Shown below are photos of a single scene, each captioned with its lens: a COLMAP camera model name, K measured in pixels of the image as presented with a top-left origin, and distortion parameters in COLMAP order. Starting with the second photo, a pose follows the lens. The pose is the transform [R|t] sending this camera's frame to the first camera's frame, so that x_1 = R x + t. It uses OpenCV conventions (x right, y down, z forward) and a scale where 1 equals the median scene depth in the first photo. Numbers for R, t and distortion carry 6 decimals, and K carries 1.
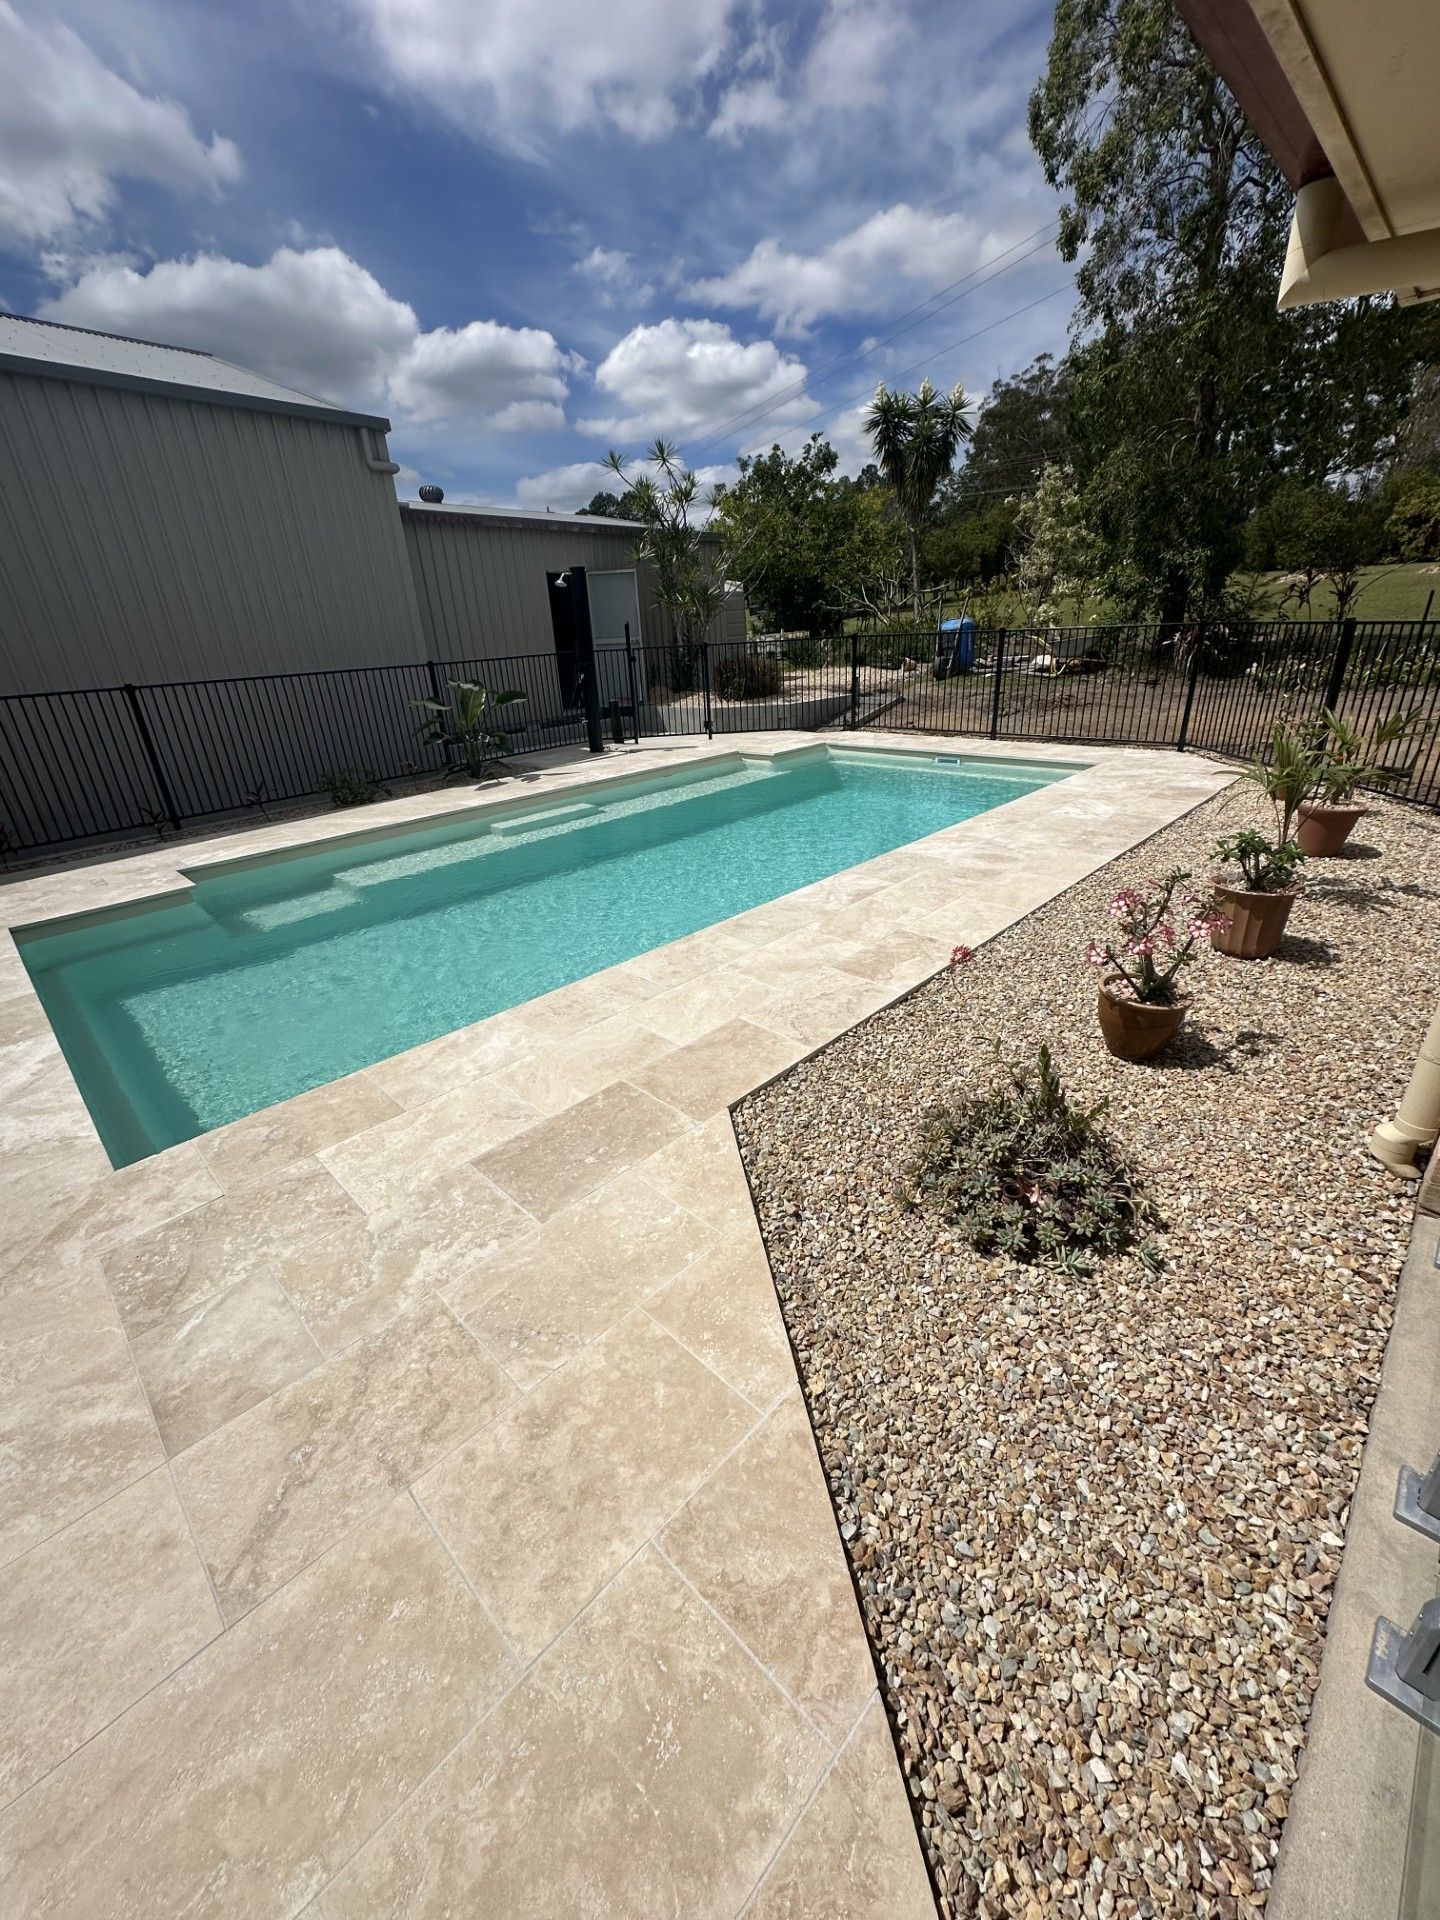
lens RADIAL K [[763.5, 0, 720.0], [0, 763.5, 960.0], [0, 0, 1]] dist [0.000782, 0.000059]
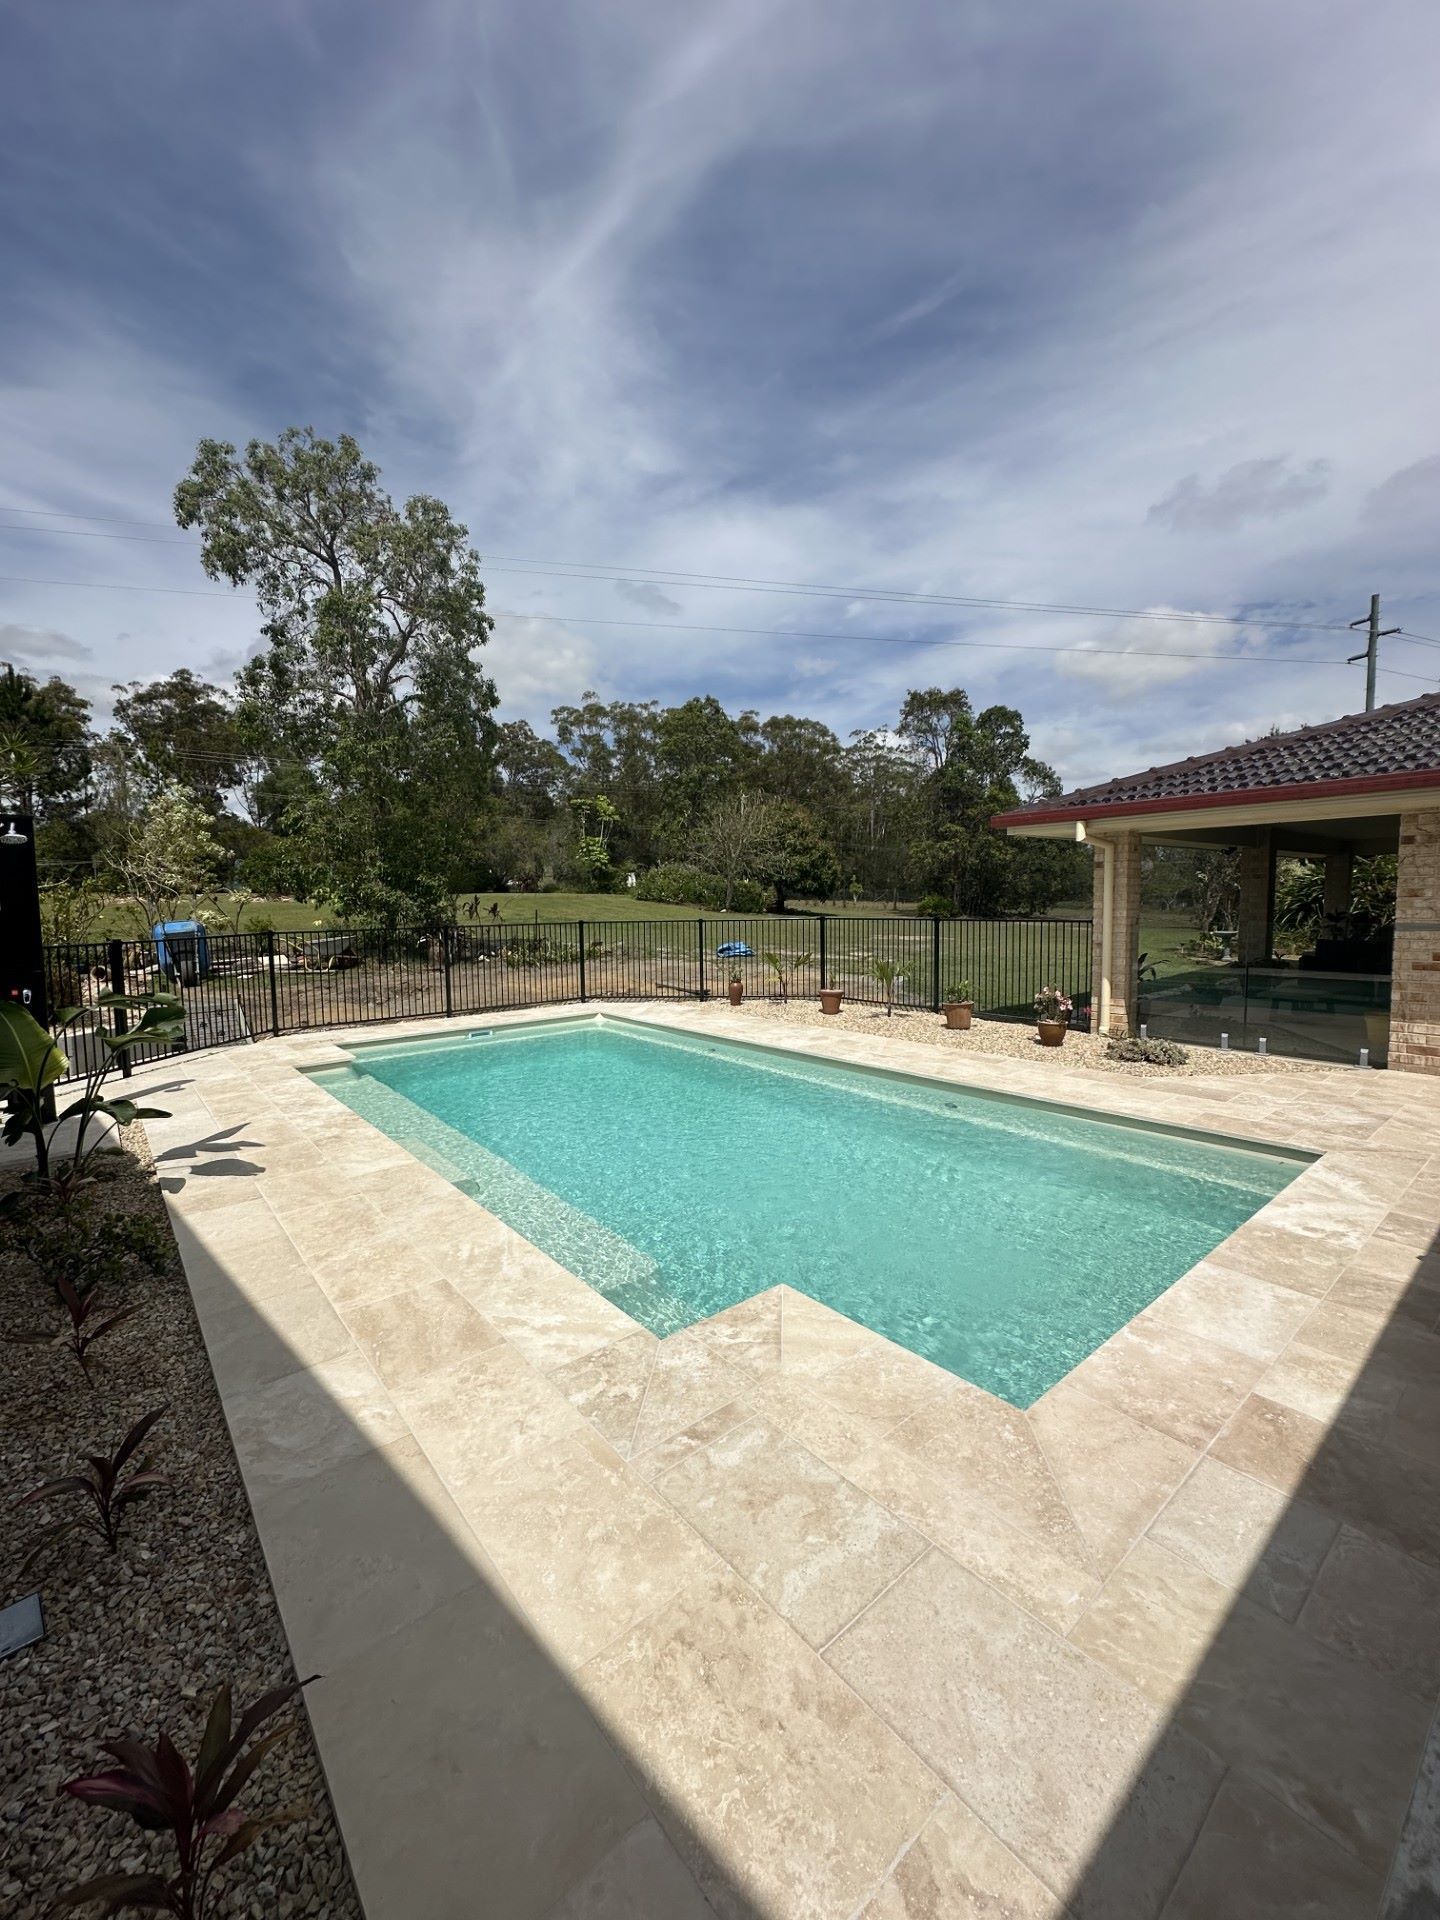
lens RADIAL K [[763.5, 0, 720.0], [0, 763.5, 960.0], [0, 0, 1]] dist [0.000782, 0.000059]
pose [[0.104638, -0.024376, 0.994212, -1.435302], [0.408719, 0.912427, -0.020646, -0.370170], [-0.906642, 0.408514, 0.105437, 1.006599]]
